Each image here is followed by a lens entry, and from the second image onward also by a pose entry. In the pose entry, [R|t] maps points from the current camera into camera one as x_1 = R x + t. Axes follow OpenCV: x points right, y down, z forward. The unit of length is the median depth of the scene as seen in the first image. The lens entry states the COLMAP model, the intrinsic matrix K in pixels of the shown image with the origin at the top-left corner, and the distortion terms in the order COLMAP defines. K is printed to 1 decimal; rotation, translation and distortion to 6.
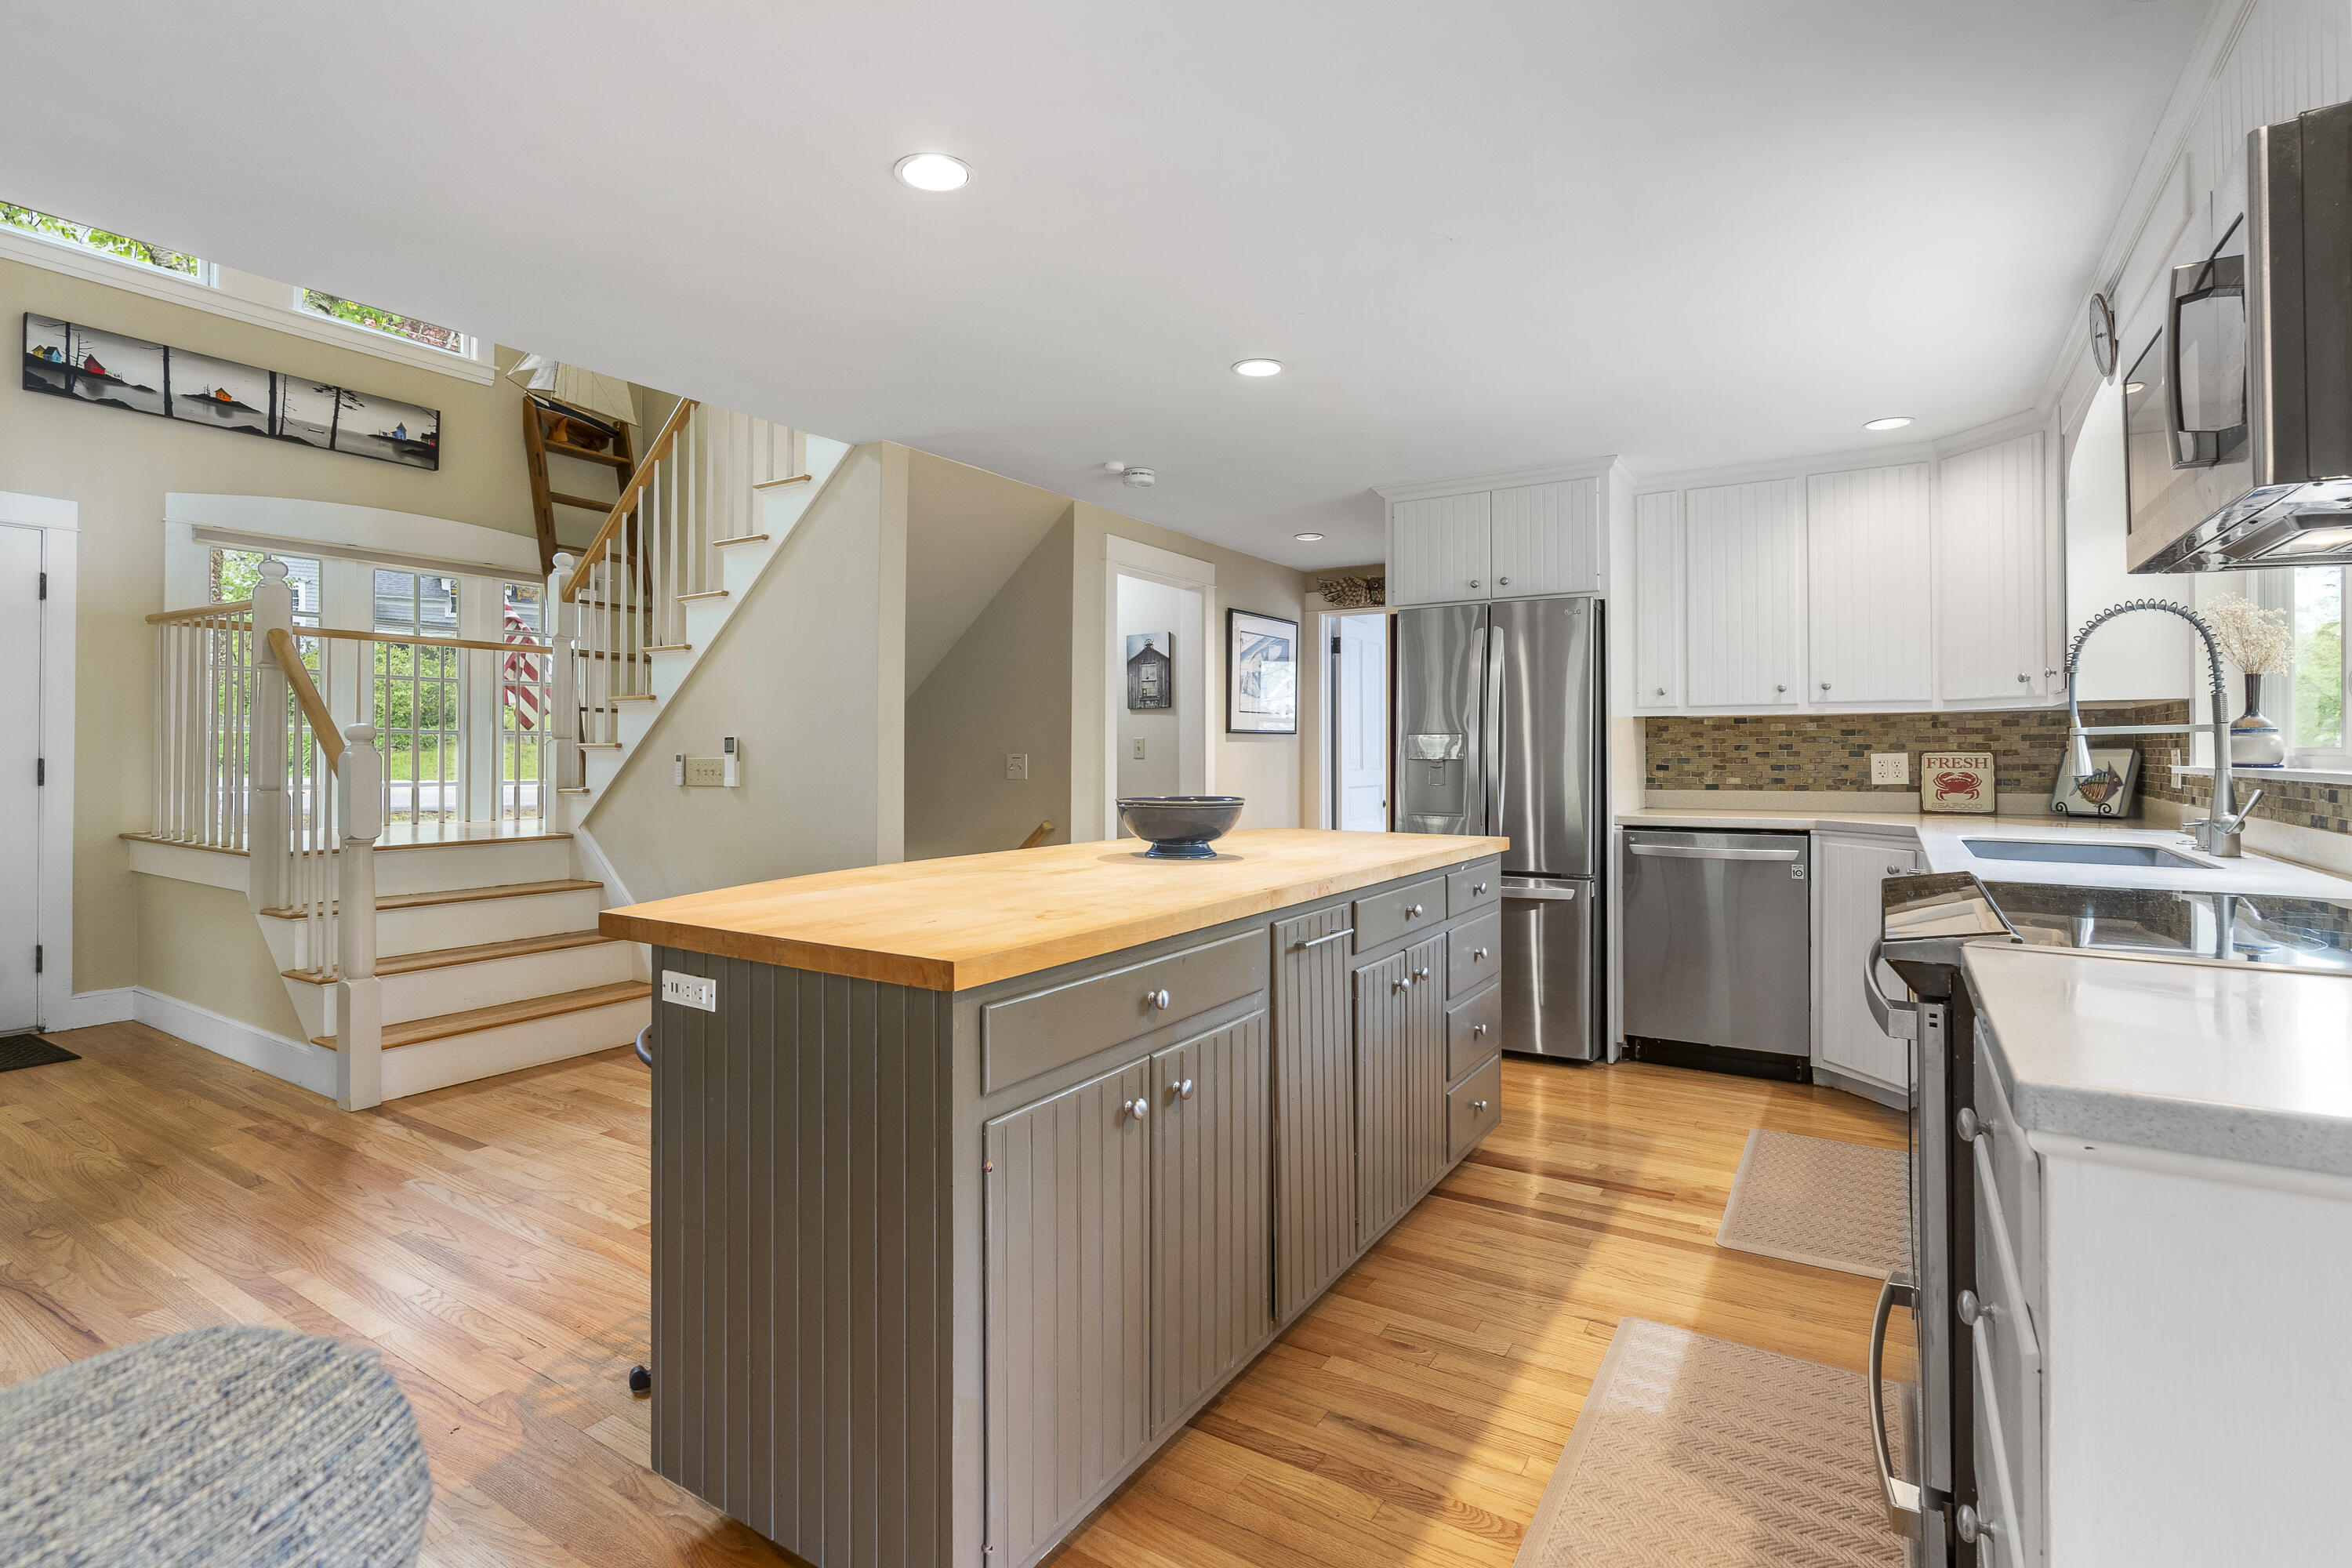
lens RADIAL K [[1116.5, 0, 1181.4], [0, 1116.5, 742.6], [0, 0, 1]] dist [-0.006966, 0.002424]
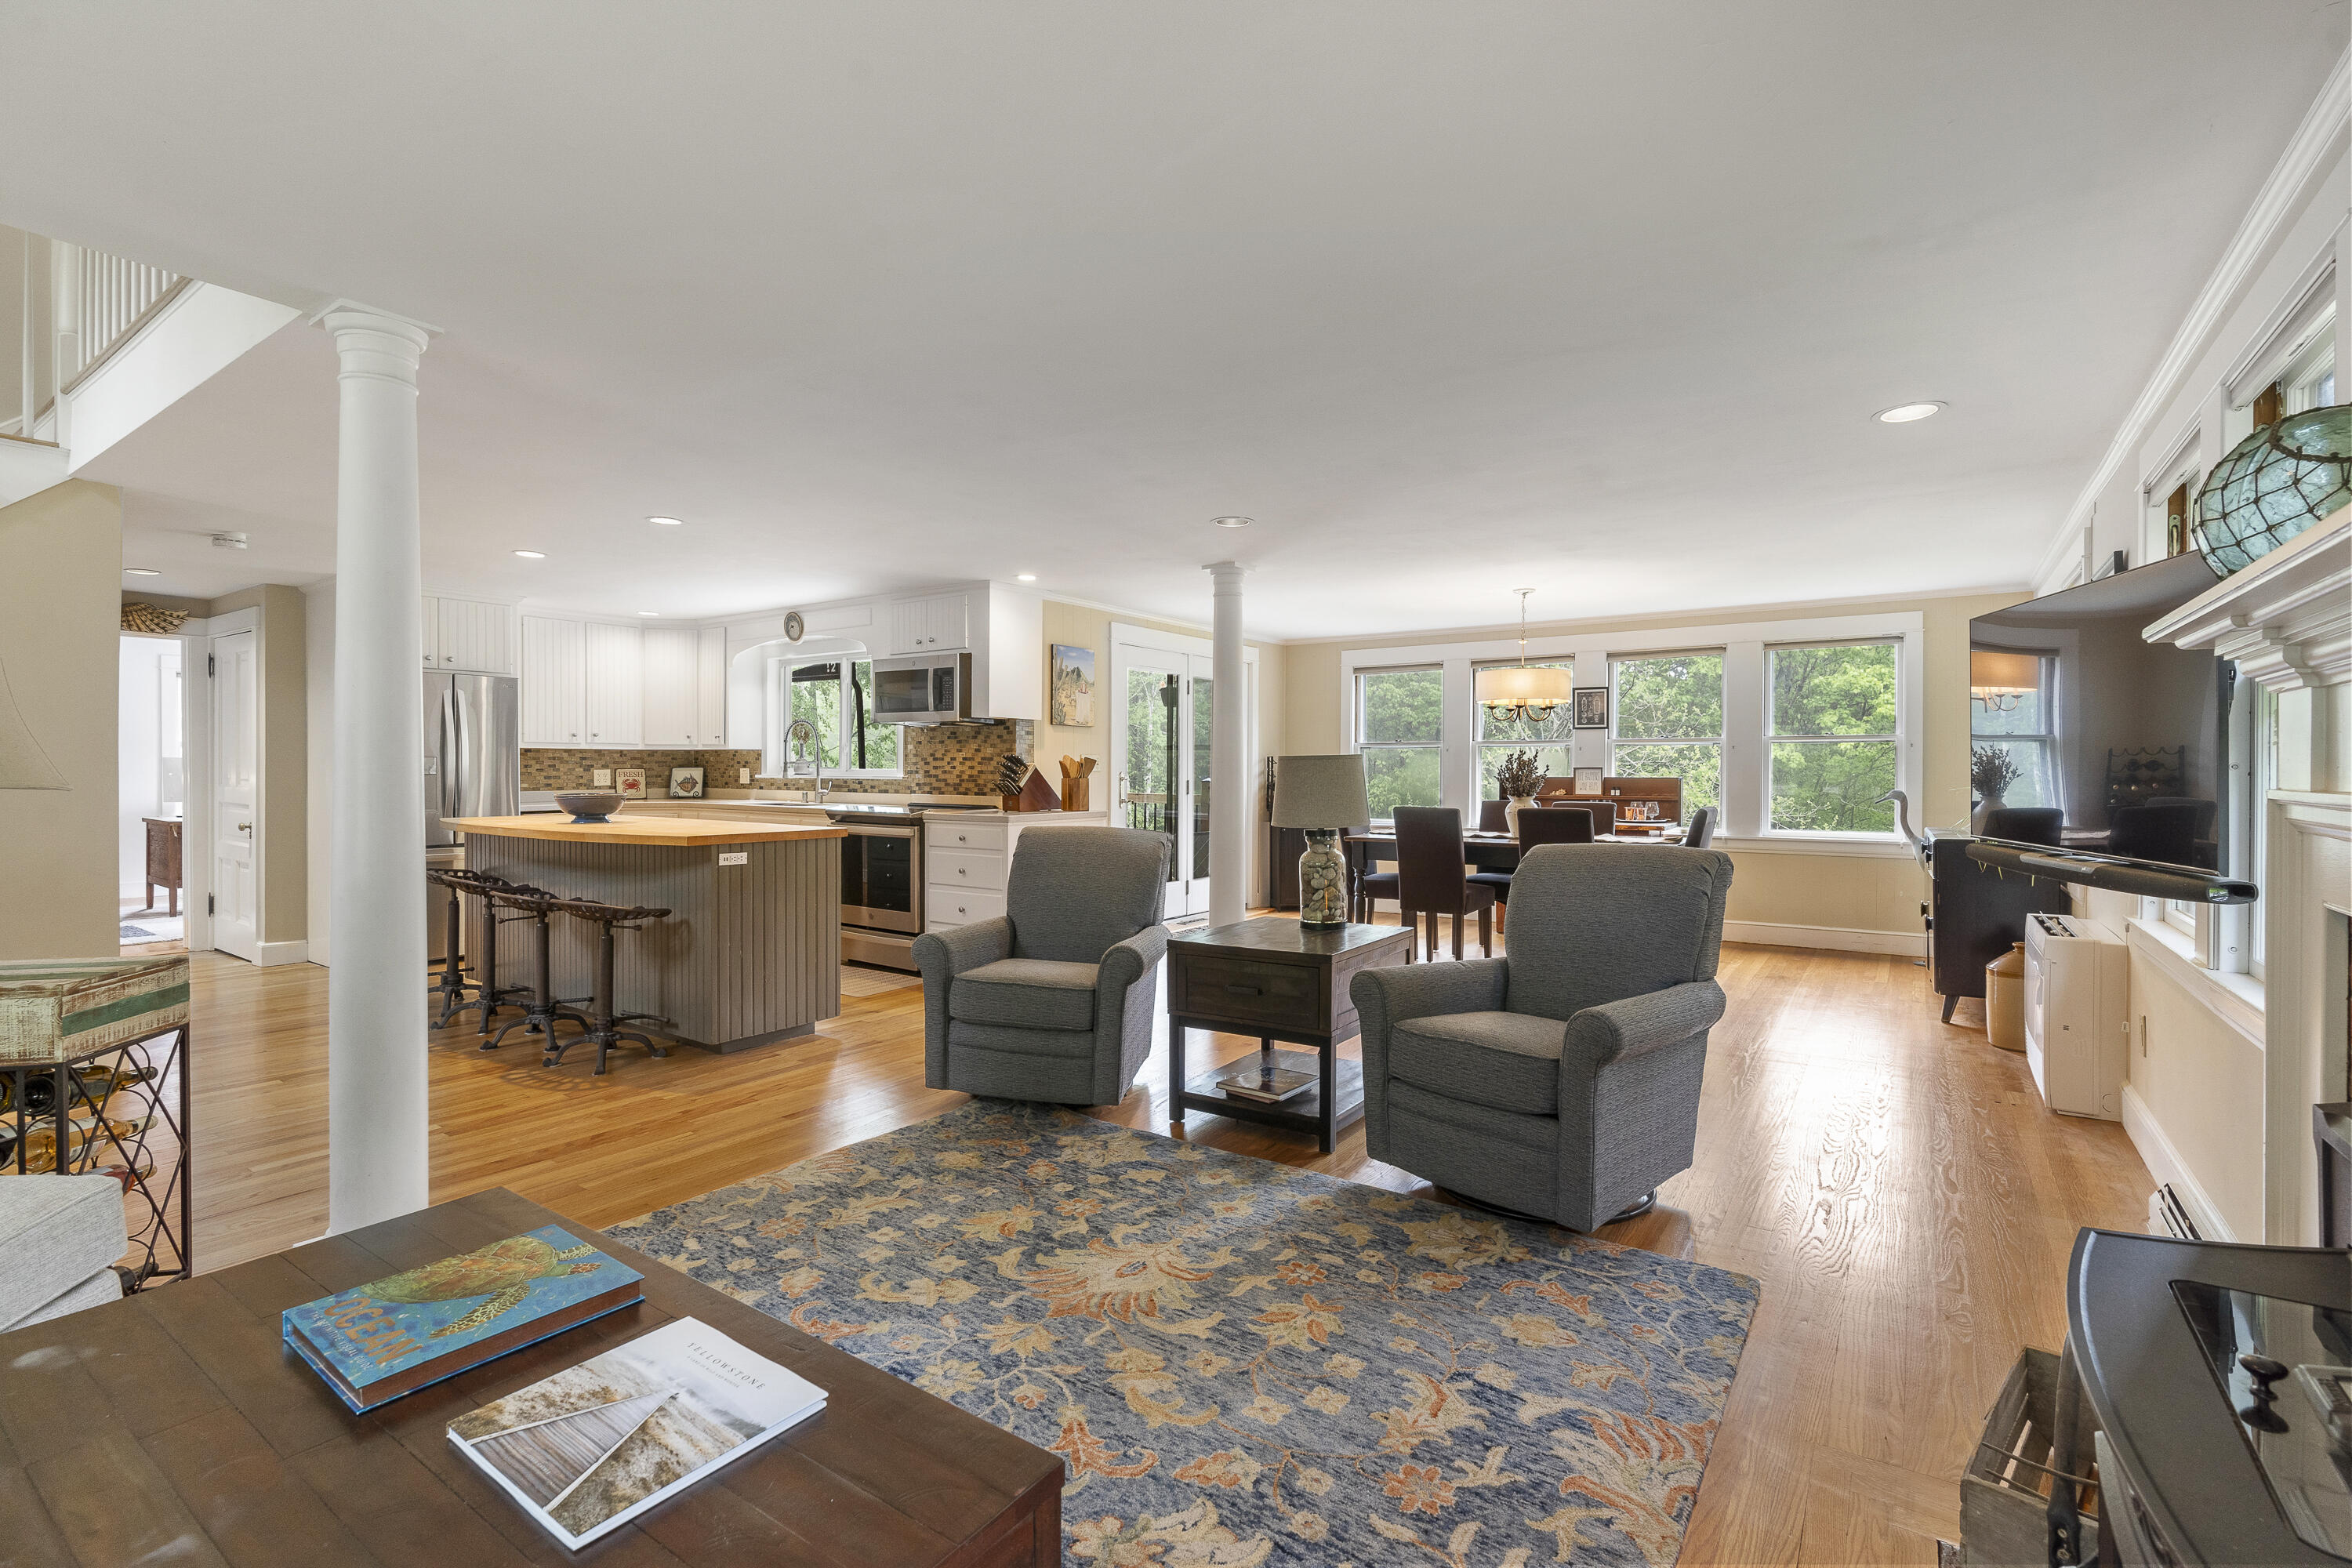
lens RADIAL K [[1068.0, 0, 1173.1], [0, 1068.0, 776.7], [0, 0, 1]] dist [-0.005986, 0.001462]
pose [[0.050540, -0.008699, 0.998684, -1.184205], [-0.012270, 0.999881, 0.009330, -0.007519], [-0.998647, -0.012725, 0.050427, -0.084568]]
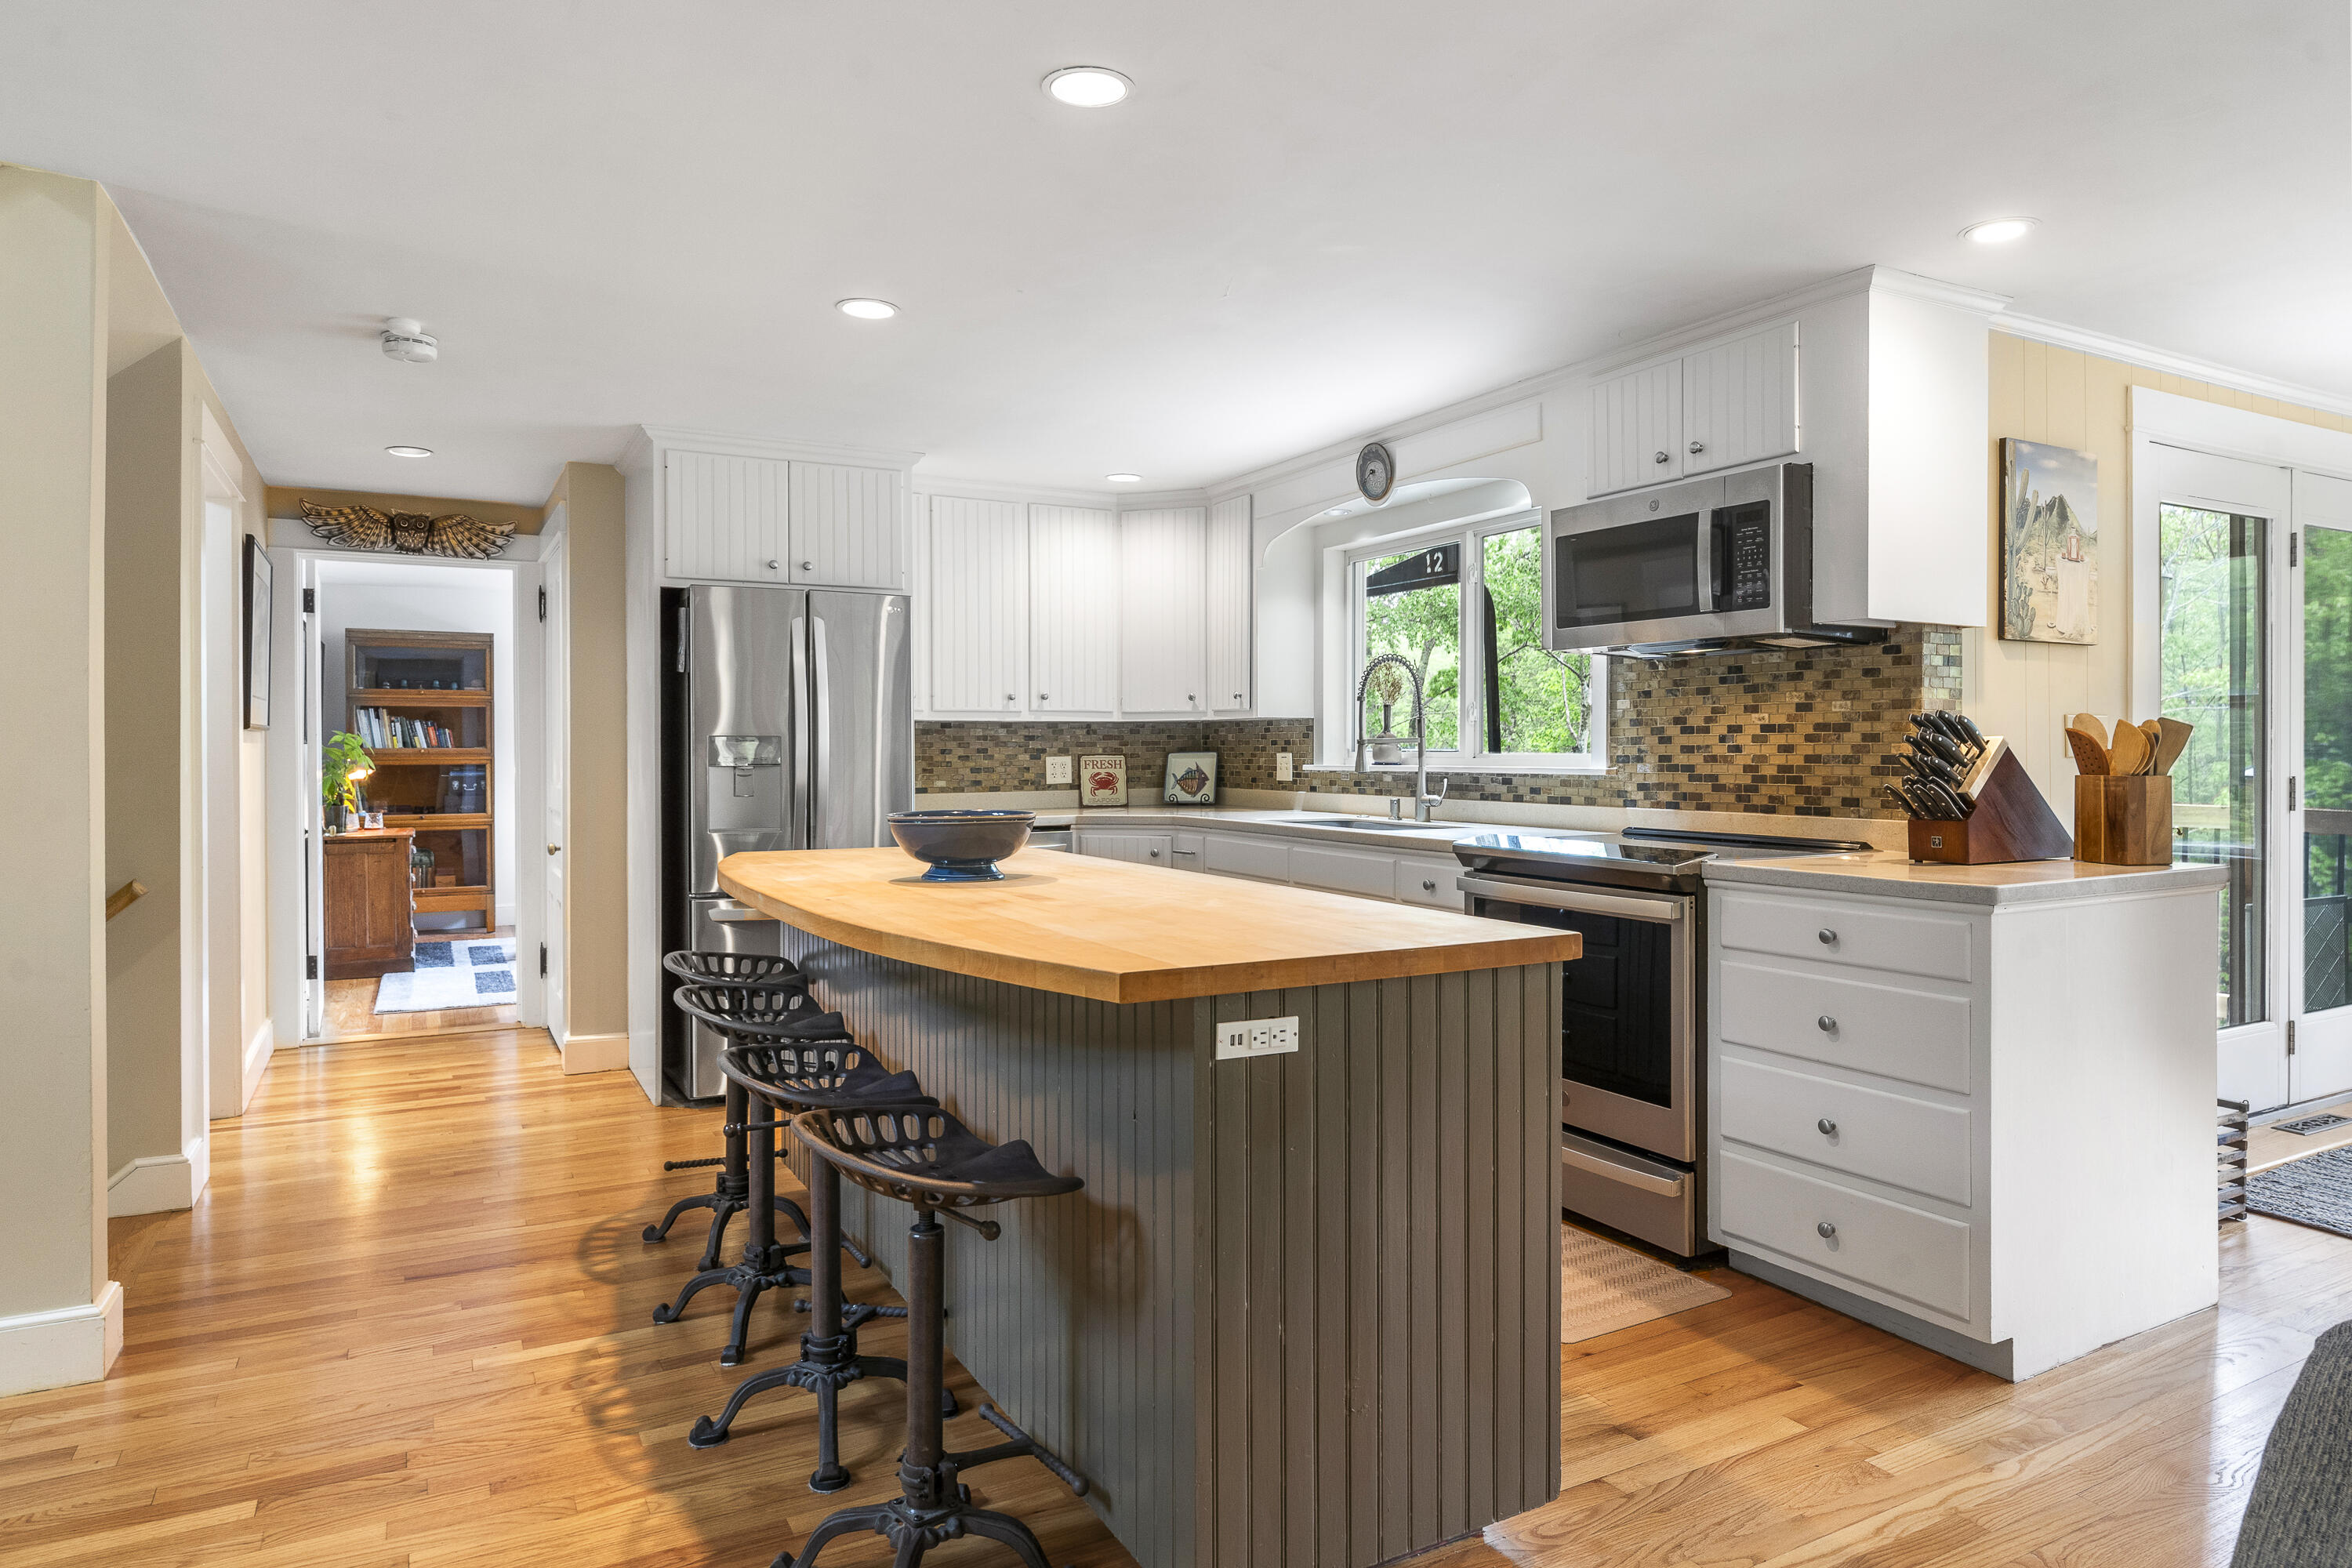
lens RADIAL K [[1391.3, 0, 1173.1], [0, 1391.3, 760.6], [0, 0, 1]] dist [-0.004660, 0.001070]
pose [[0.488125, -0.007772, 0.872739, -0.560570], [-0.004574, 0.999924, 0.011463, -0.003068], [-0.872762, -0.009587, 0.488052, 0.206756]]
